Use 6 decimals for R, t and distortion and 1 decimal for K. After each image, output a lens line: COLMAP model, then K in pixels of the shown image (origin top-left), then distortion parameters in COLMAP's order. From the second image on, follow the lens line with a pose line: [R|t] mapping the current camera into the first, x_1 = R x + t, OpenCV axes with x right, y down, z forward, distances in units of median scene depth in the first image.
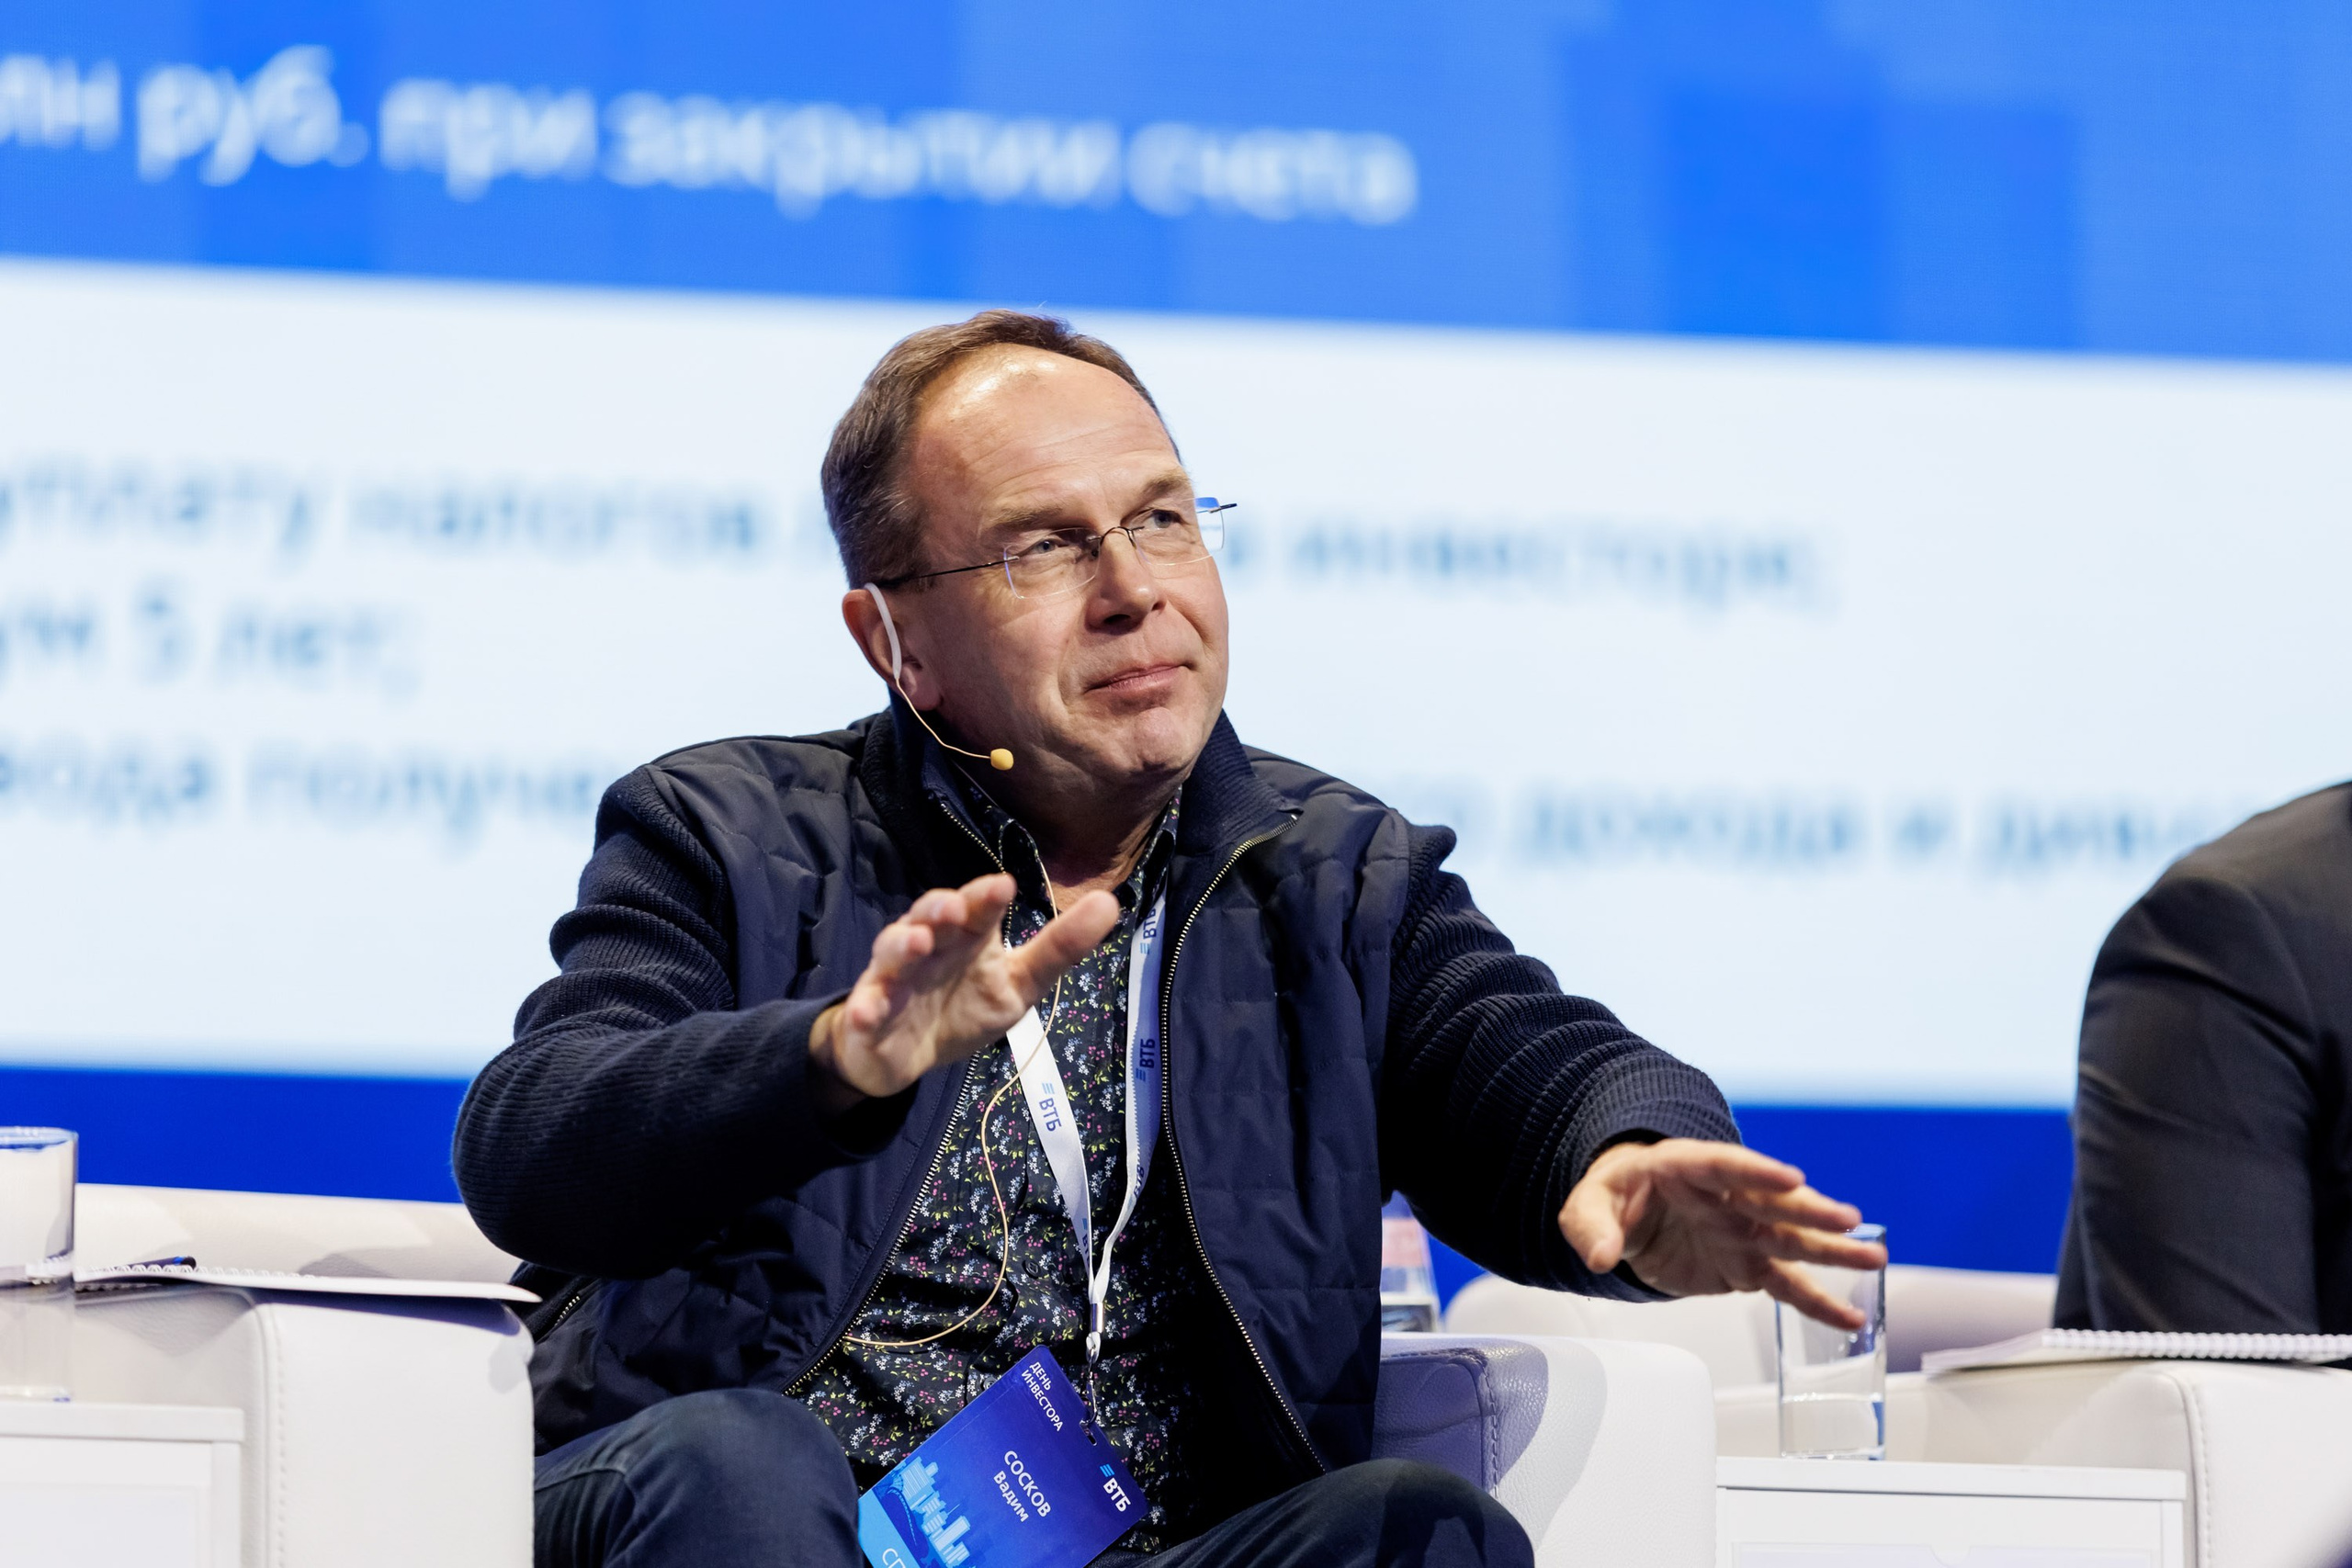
lens RADIAL K [[12455.5, 0, 1174.9], [0, 12455.5, 784.2], [0, 0, 1]] dist [0.014692, 0.000000]
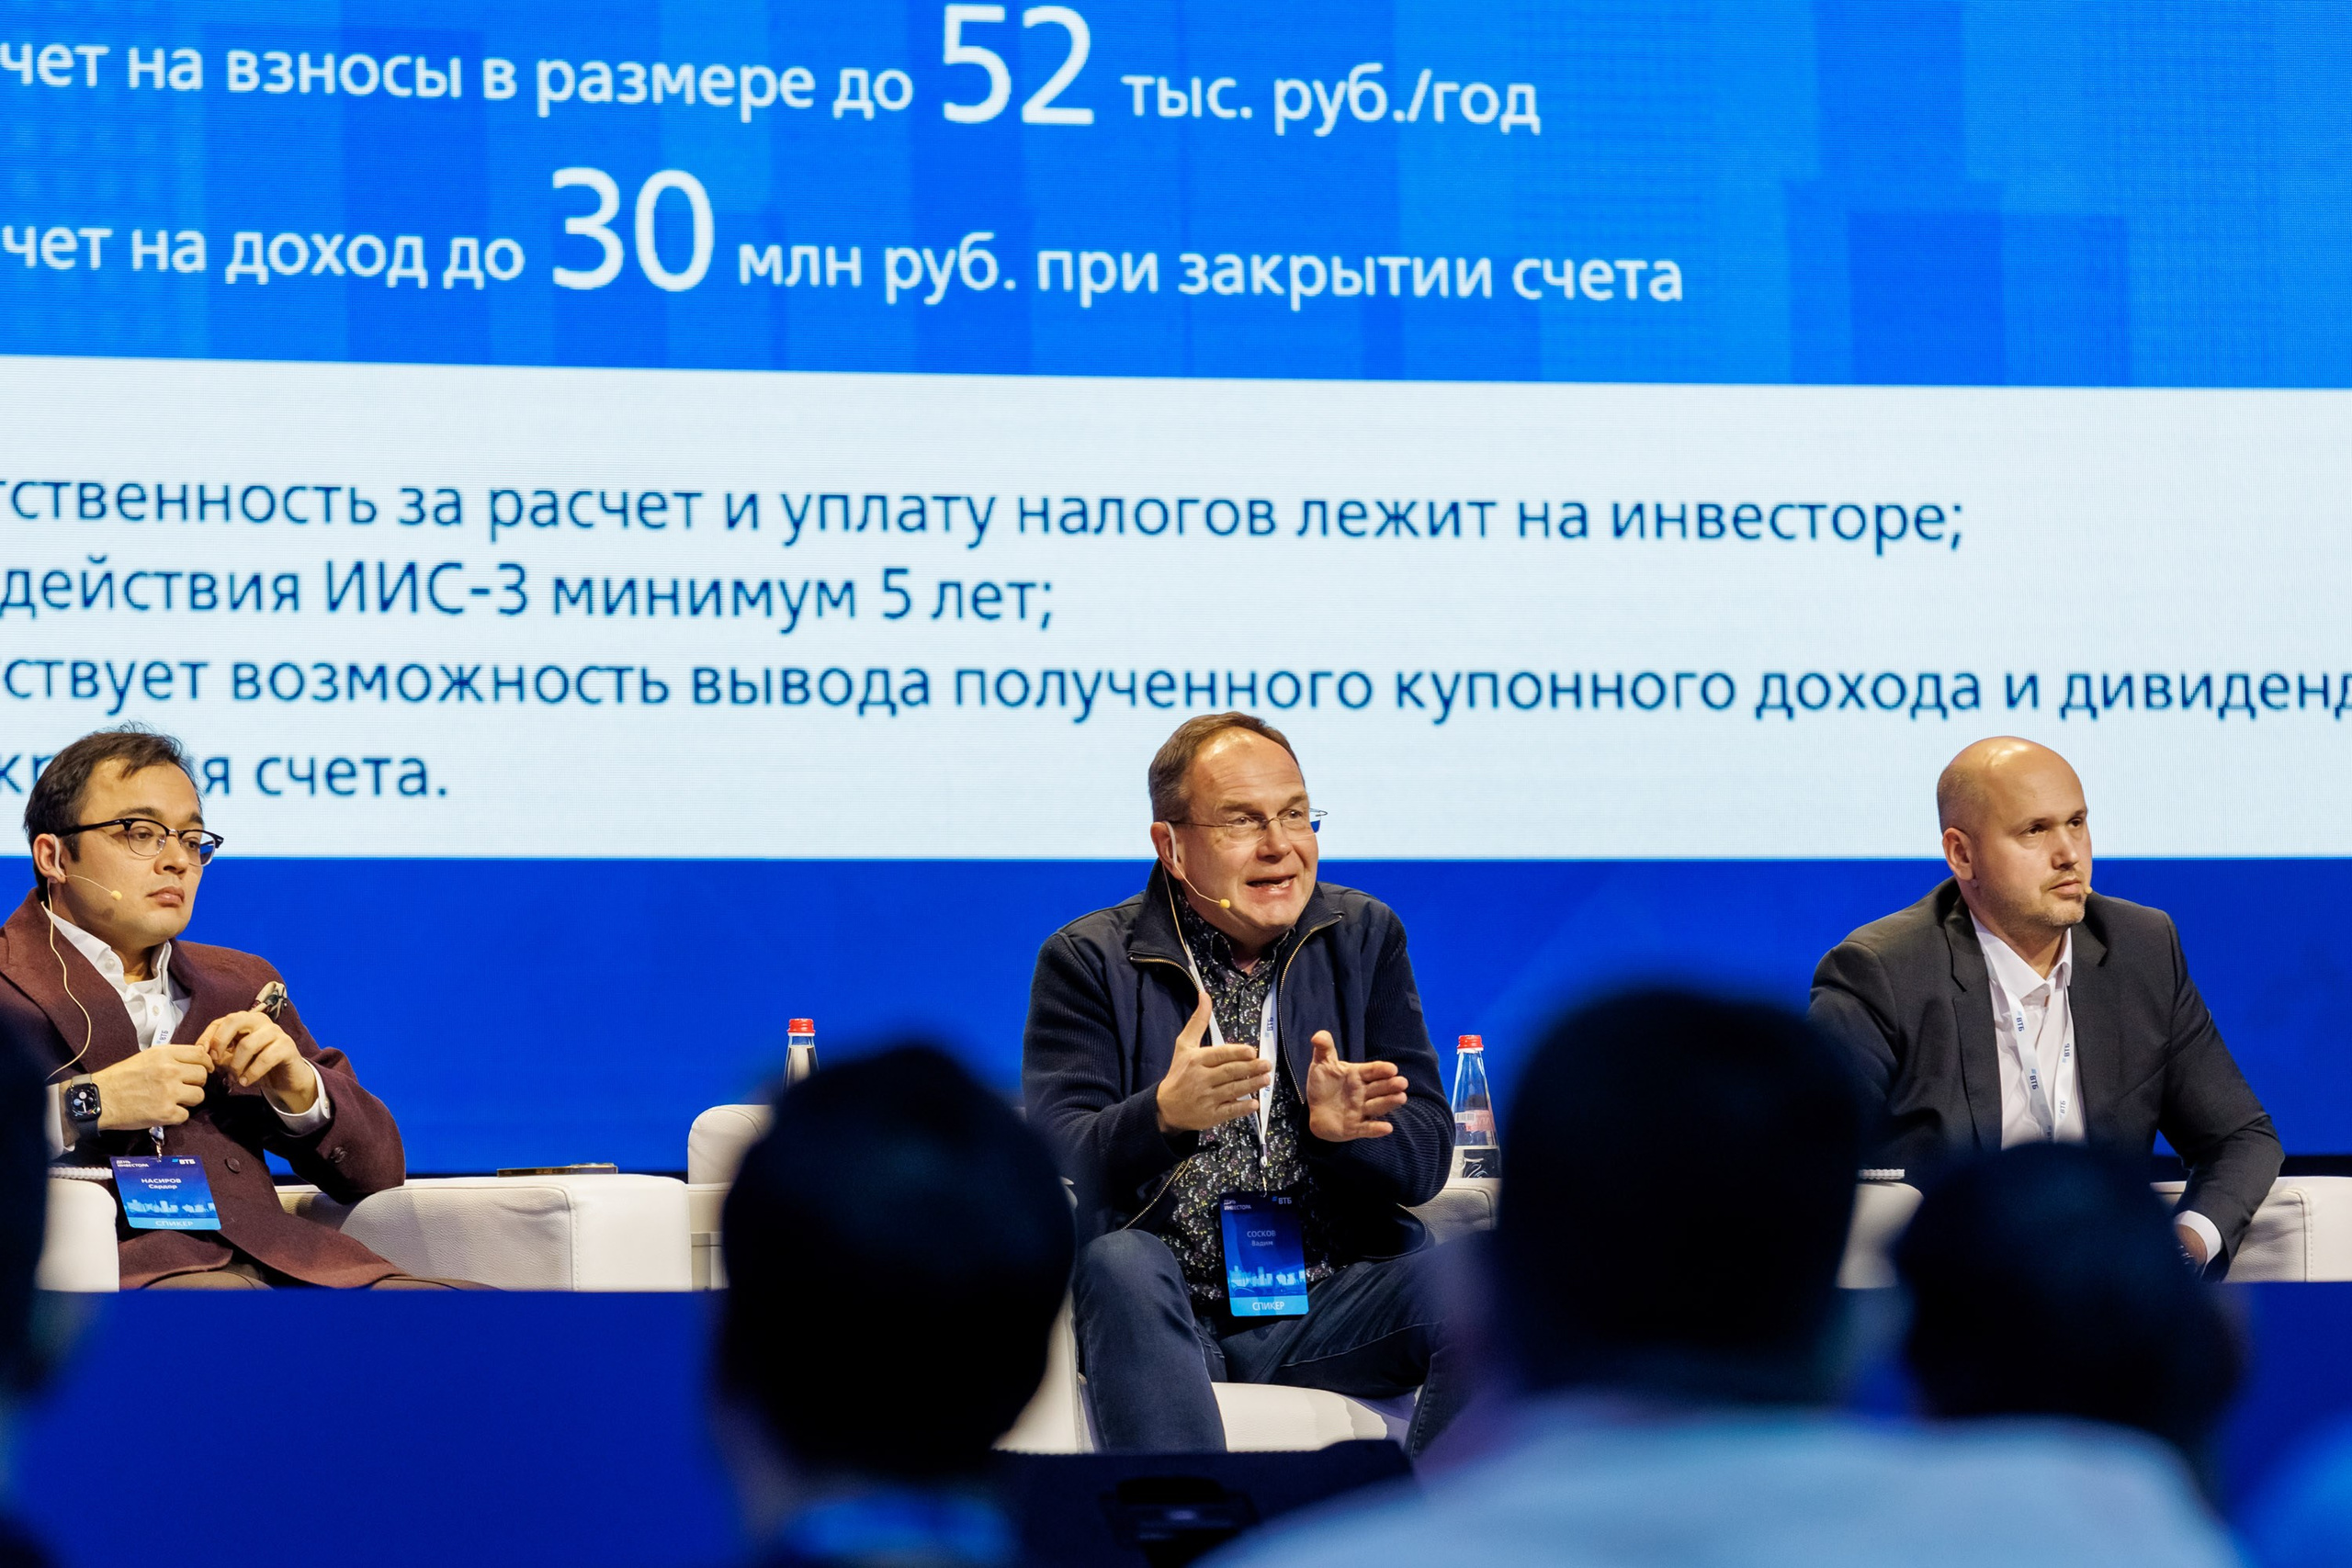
lens RADIAL K [[14342.5, 0, 1166.8], [0, 14342.5, 871.2], [0, 0, 1]] dist [0.714319, 0.000000]
pose [[0.997659, -0.003249, -0.068303, 0.080039], [0.008168, 0.997382, 0.071853, -0.109387], [0.067891, -0.072243, 0.995074, -0.845478]]
